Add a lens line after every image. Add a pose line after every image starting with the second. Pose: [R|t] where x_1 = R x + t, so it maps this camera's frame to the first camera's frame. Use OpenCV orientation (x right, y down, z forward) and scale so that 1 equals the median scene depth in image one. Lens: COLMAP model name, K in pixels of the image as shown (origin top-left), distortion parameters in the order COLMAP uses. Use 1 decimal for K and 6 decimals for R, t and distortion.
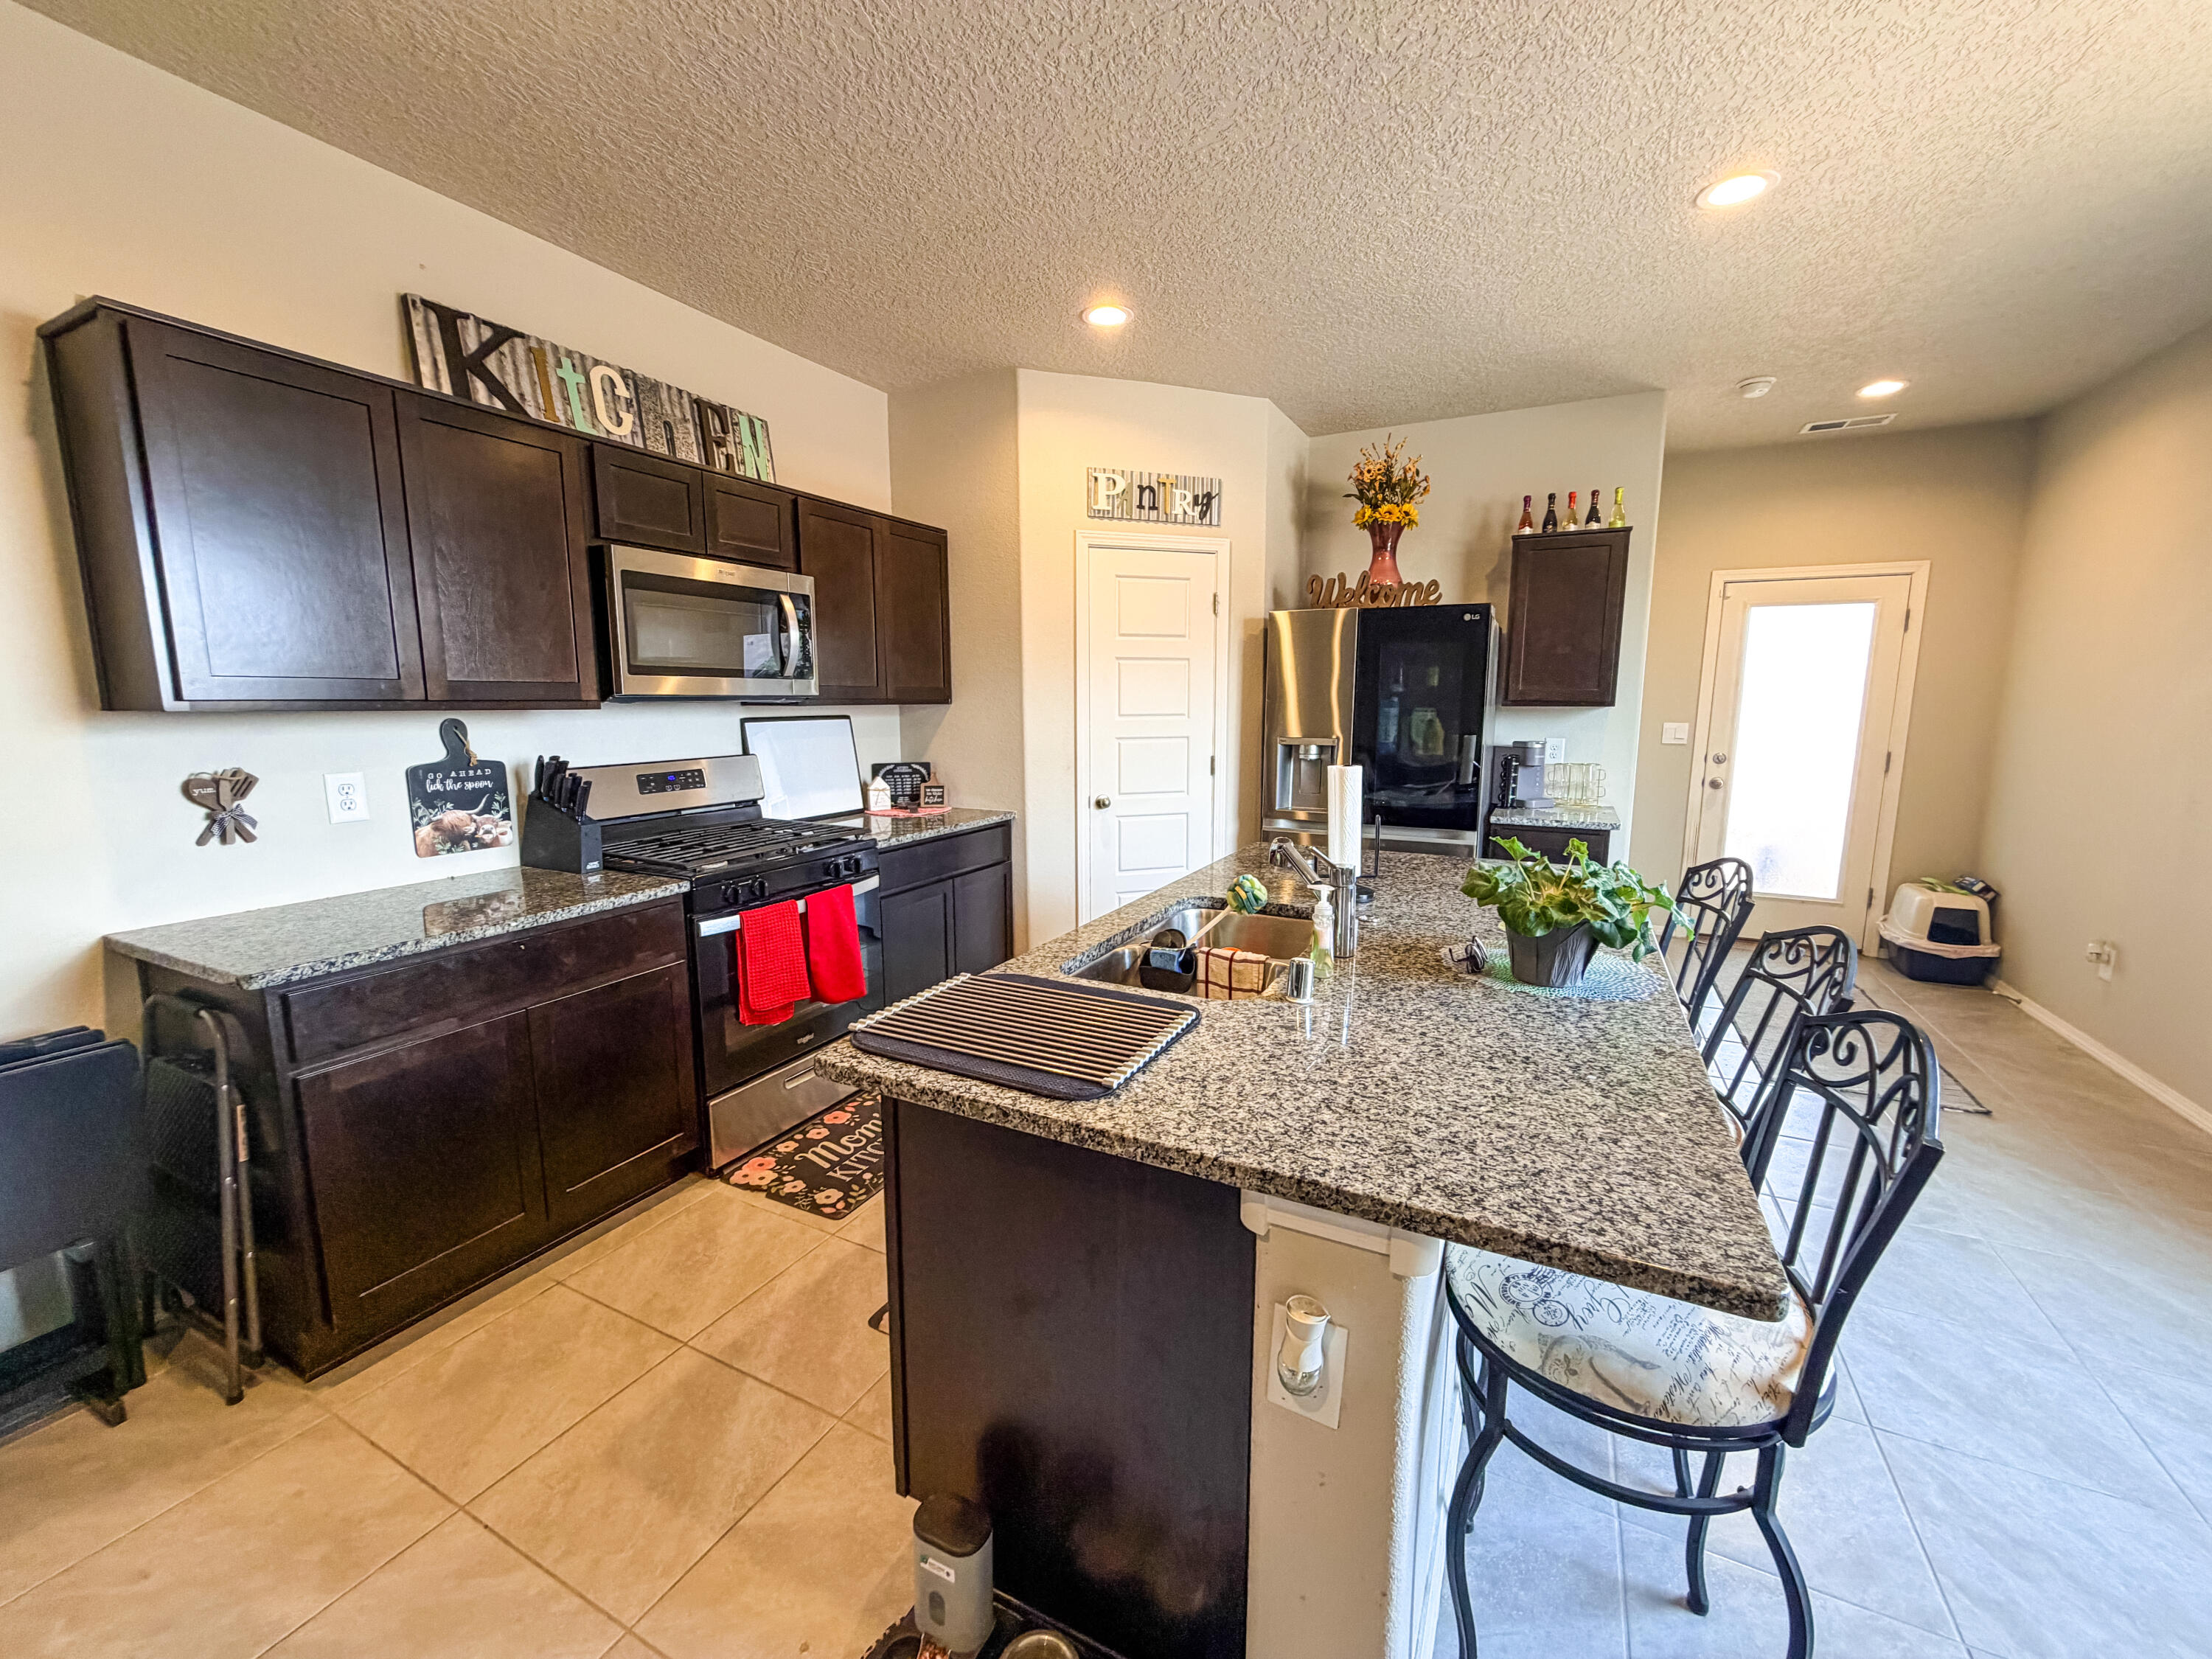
lens RADIAL K [[890.3, 0, 1100.3], [0, 890.3, 826.2], [0, 0, 1]] dist [-0.000353, -0.000593]
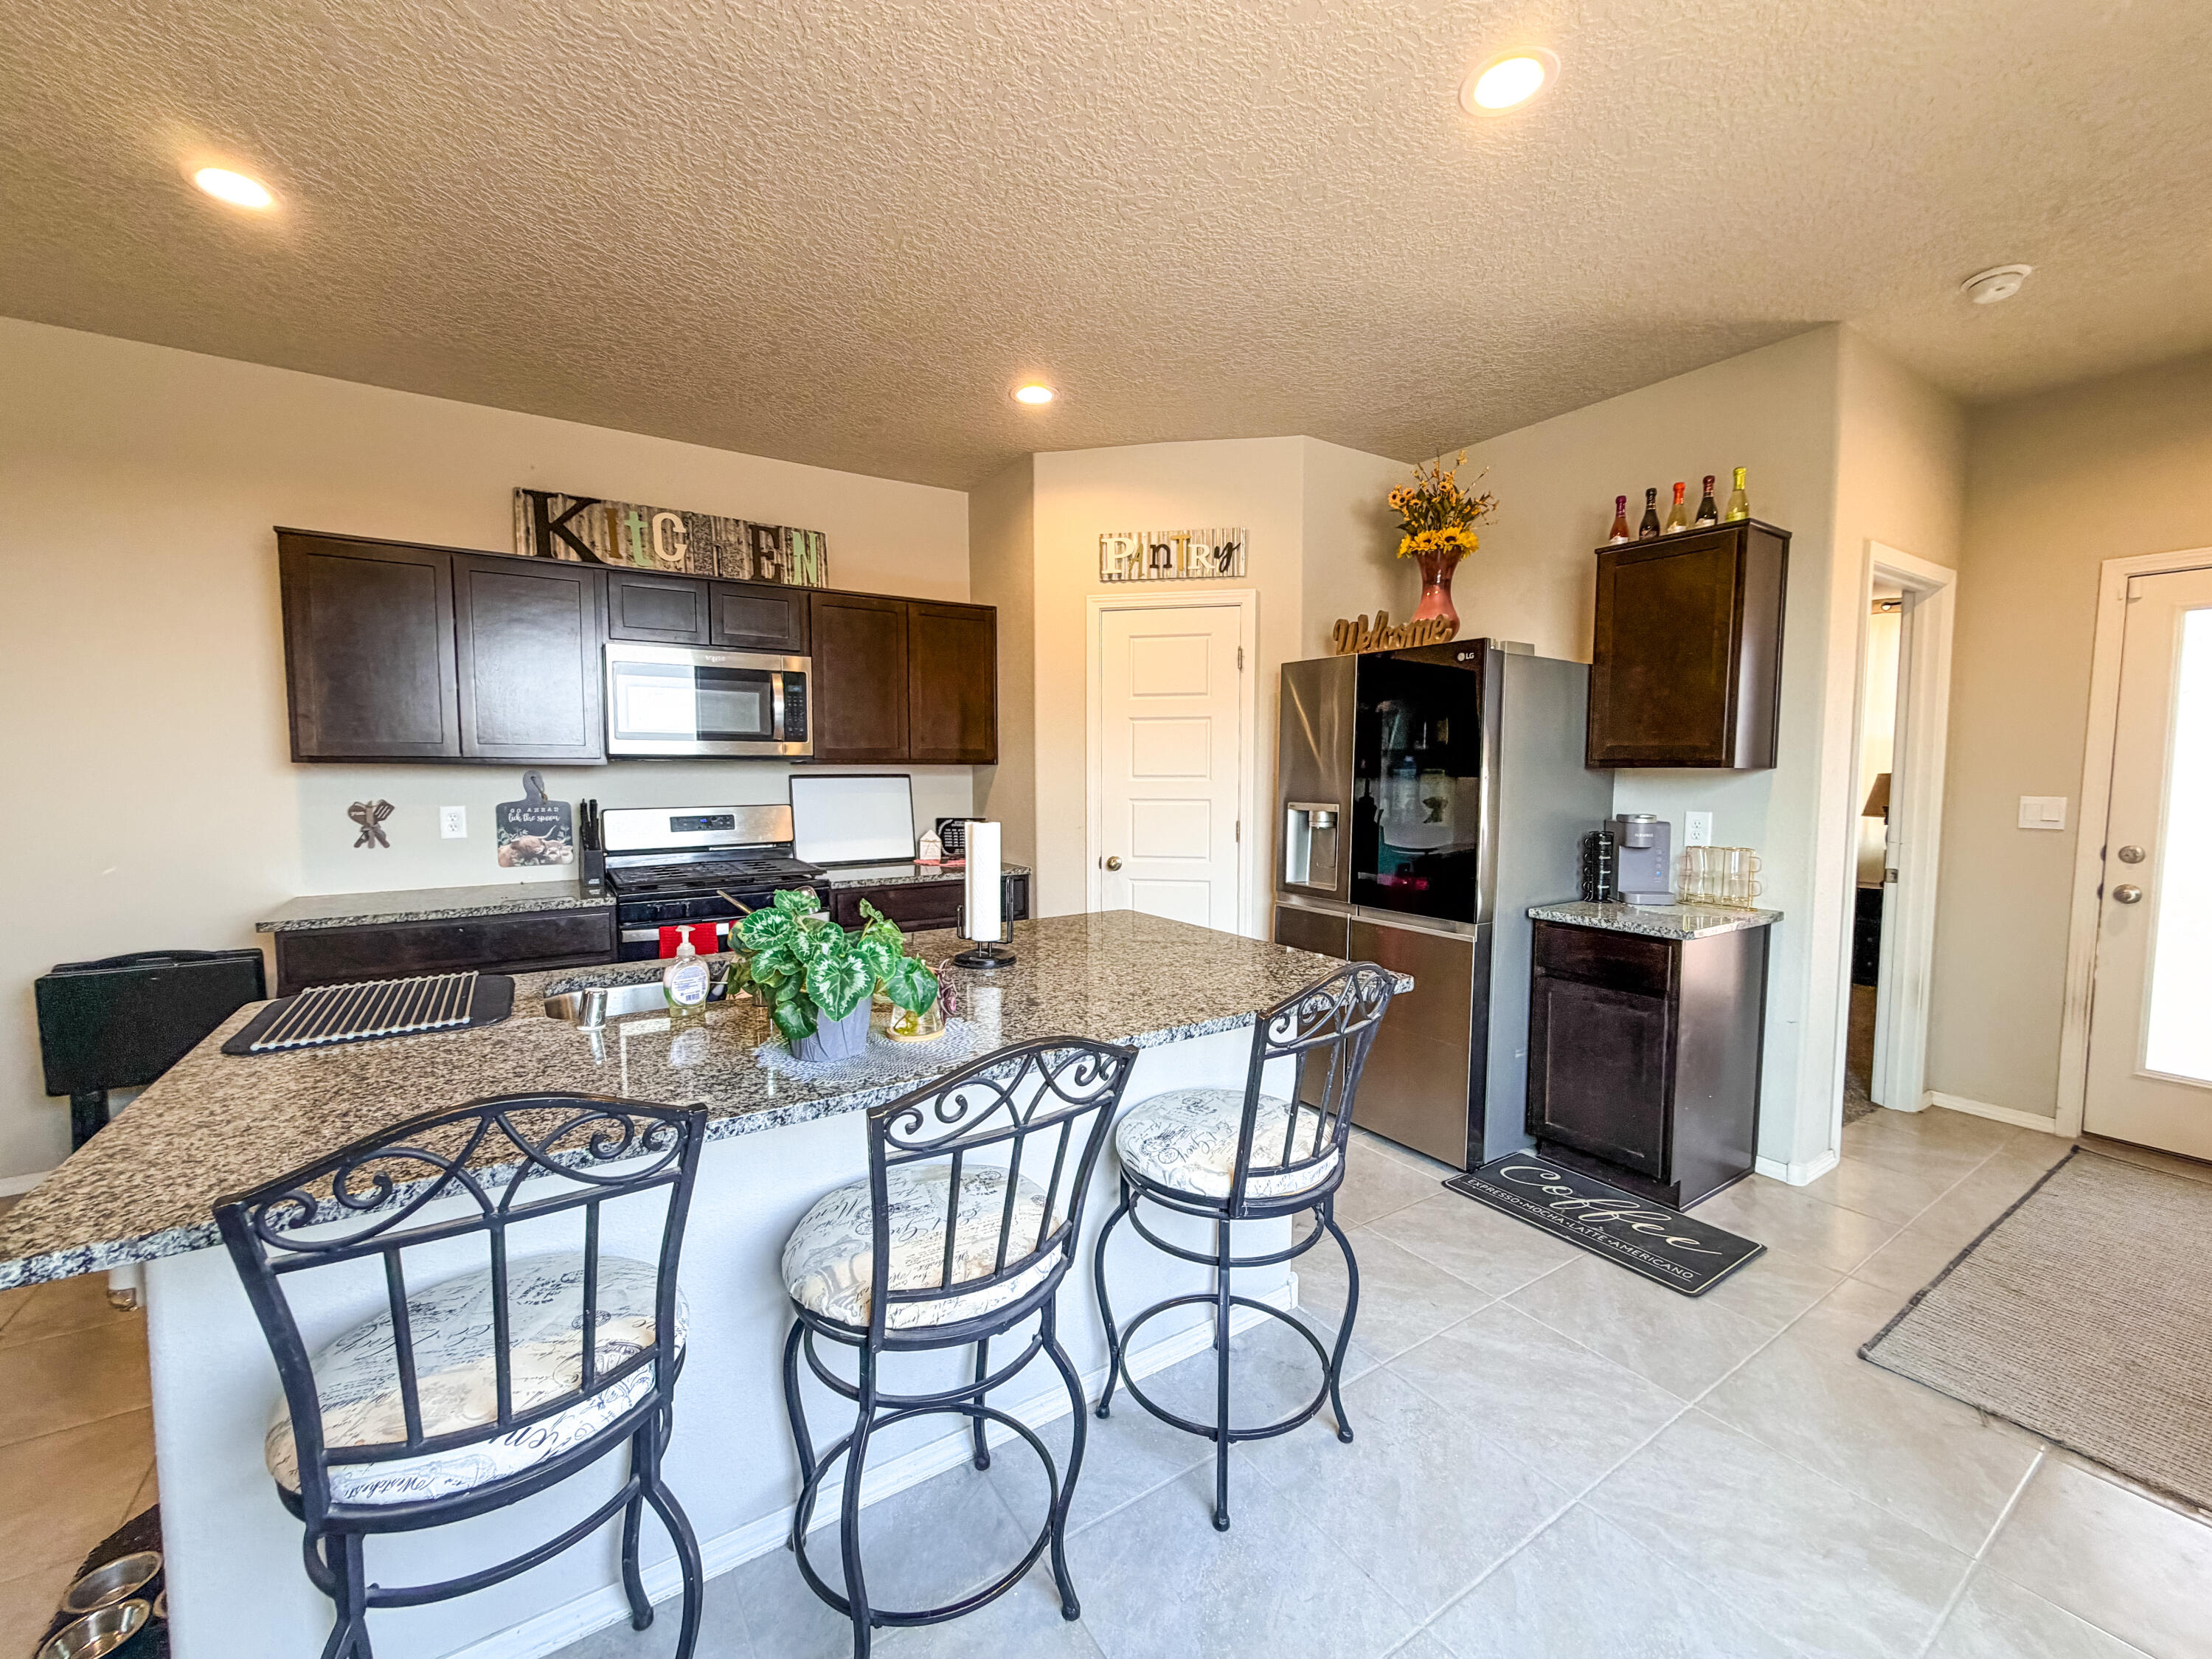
lens RADIAL K [[890.4, 0, 1099.0], [0, 890.4, 831.4], [0, 0, 1]] dist [-0.000353, -0.000593]
pose [[0.868260, 0.037199, -0.494712, 0.610797], [-0.071974, 0.996080, -0.051423, -0.013458], [0.490860, 0.080255, 0.867534, 0.170832]]
